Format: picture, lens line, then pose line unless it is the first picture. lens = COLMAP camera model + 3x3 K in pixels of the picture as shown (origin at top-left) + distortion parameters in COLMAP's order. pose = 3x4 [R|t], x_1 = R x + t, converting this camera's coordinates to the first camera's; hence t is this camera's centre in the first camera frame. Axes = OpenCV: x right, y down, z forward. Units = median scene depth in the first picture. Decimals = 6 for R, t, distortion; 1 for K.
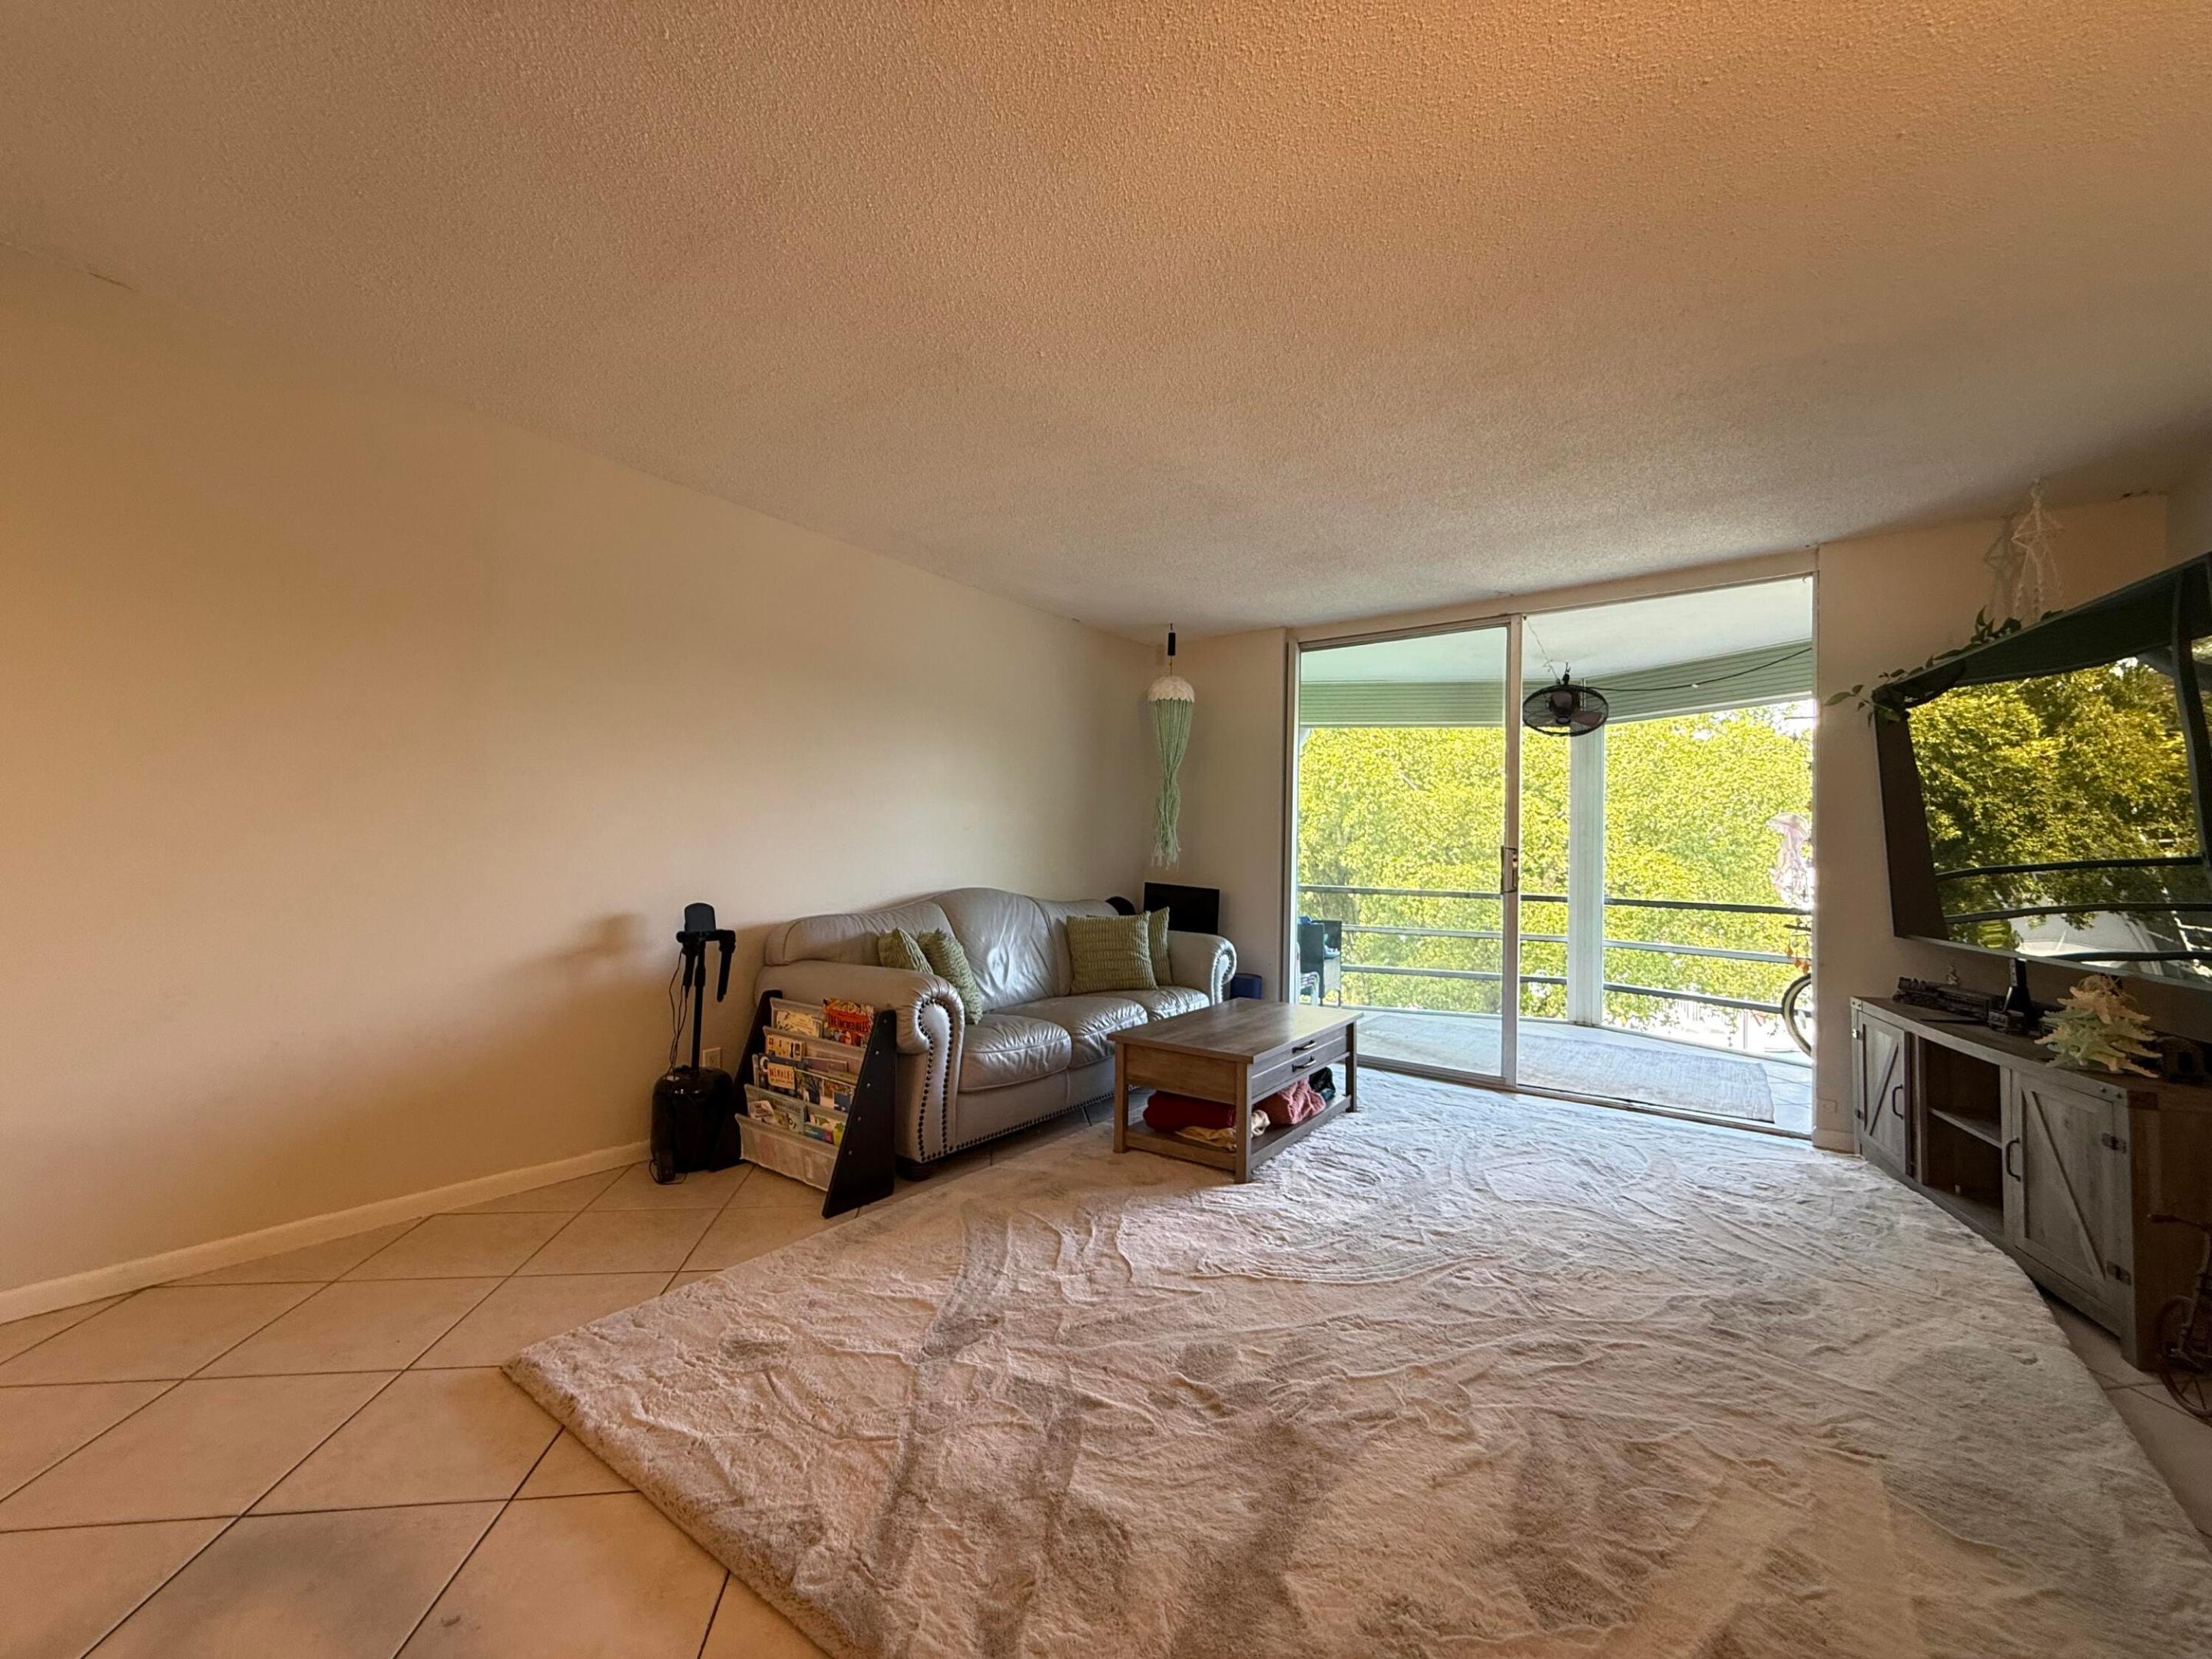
lens RADIAL K [[883.2, 0, 1101.7], [0, 883.2, 833.6], [0, 0, 1]] dist [-0.000471, -0.000339]
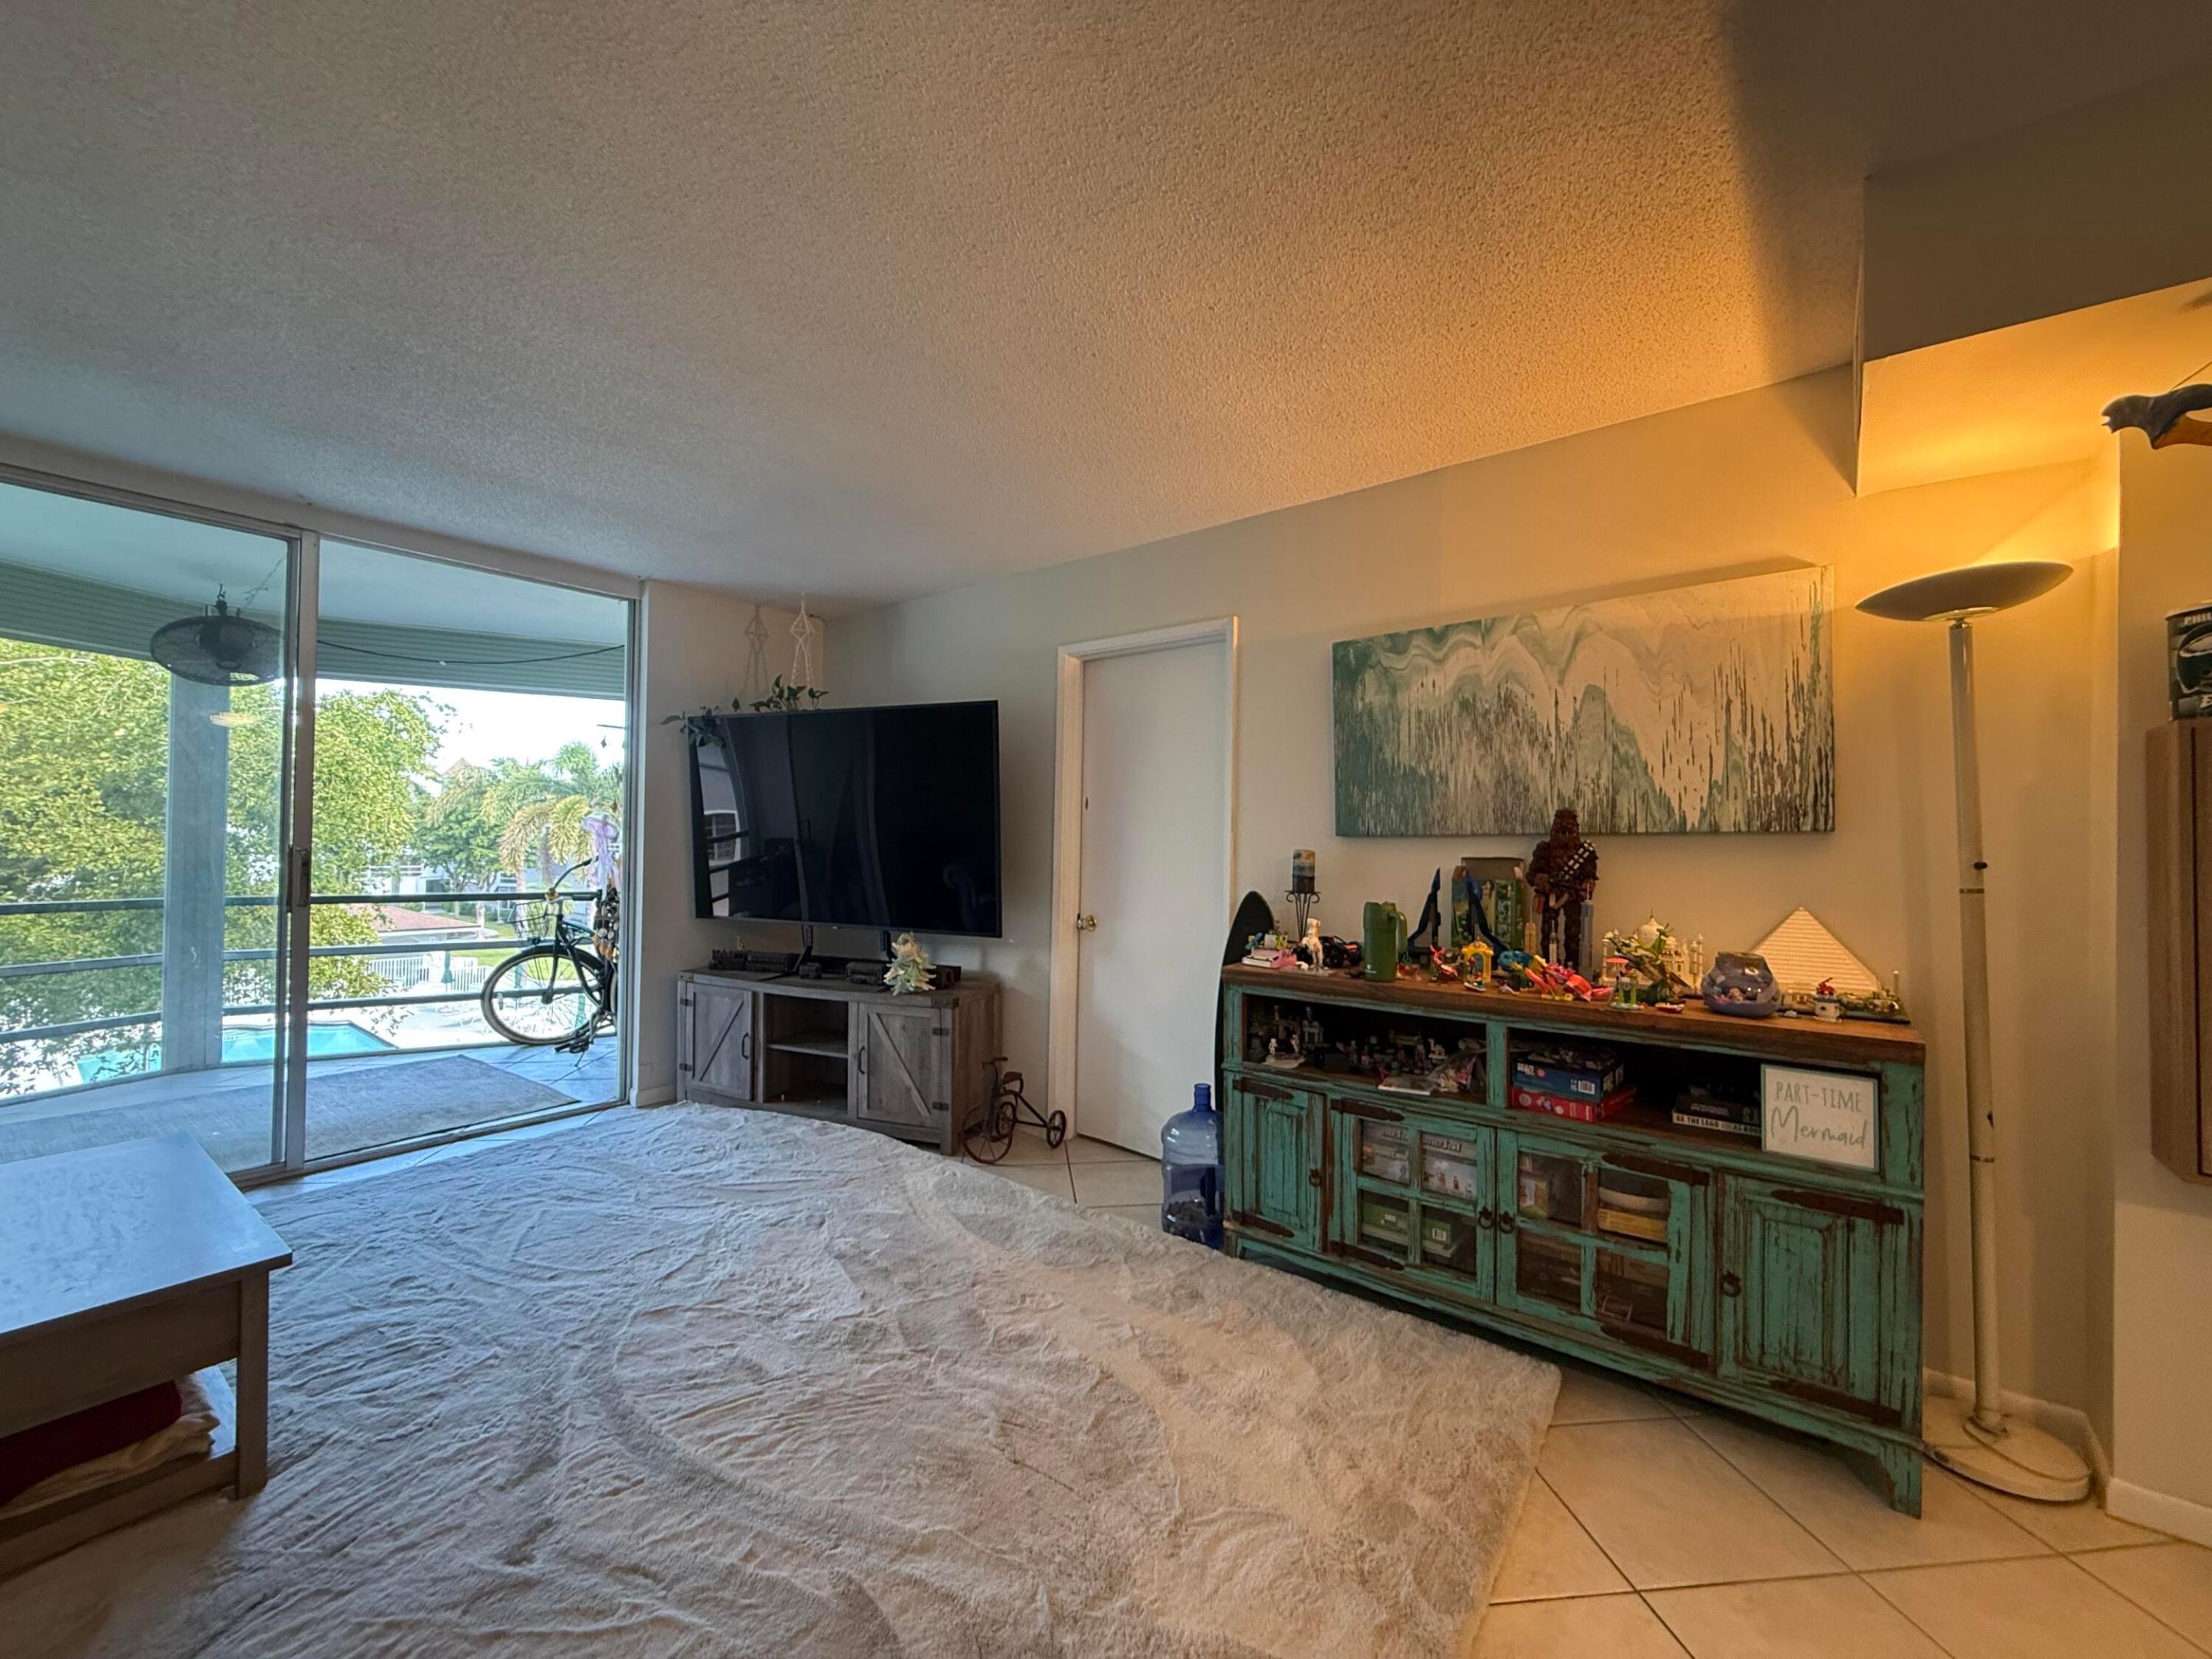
lens RADIAL K [[883.2, 0, 1101.7], [0, 883.2, 833.6], [0, 0, 1]] dist [-0.000471, -0.000339]
pose [[0.021530, -0.012340, 0.999692, -0.390366], [-0.038223, 0.999183, 0.013157, -0.046895], [-0.999037, -0.038495, 0.021041, 0.479682]]
